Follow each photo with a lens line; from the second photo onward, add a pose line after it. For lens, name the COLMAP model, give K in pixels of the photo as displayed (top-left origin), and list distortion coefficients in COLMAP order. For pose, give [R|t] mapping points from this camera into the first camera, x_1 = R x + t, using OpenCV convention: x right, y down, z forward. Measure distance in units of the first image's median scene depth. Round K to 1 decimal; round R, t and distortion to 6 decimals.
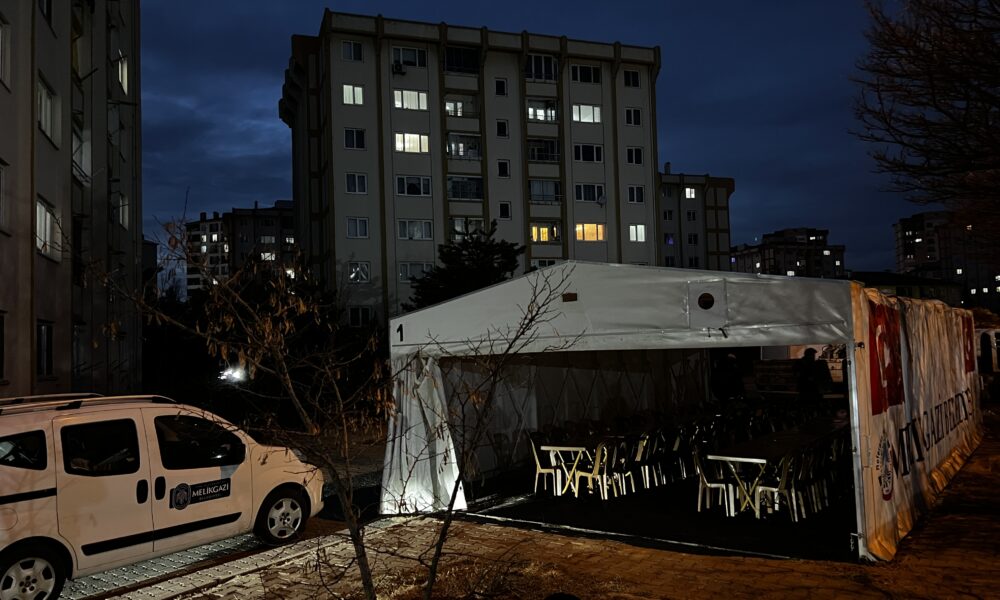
lens RADIAL K [[754.3, 0, 500.0], [0, 754.3, 300.0], [0, 0, 1]] dist [0.000434, -0.000079]
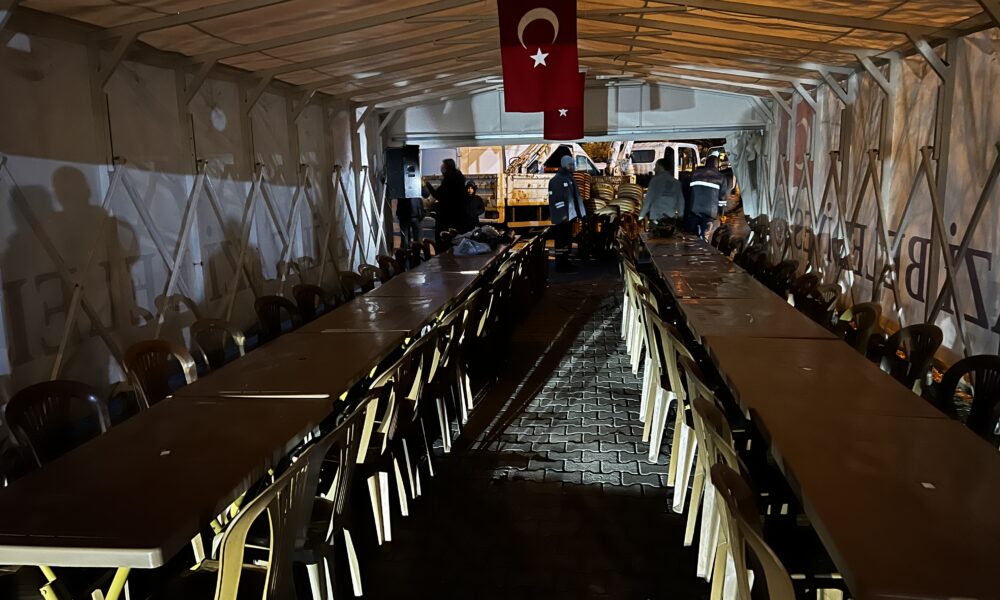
lens RADIAL K [[754.3, 0, 500.0], [0, 754.3, 300.0], [0, 0, 1]] dist [0.000434, -0.000079]
pose [[0.870944, -0.063837, 0.487218, 0.064828], [-0.051145, 0.974363, 0.219091, 0.057798], [-0.488713, -0.215735, 0.845351, 0.532110]]
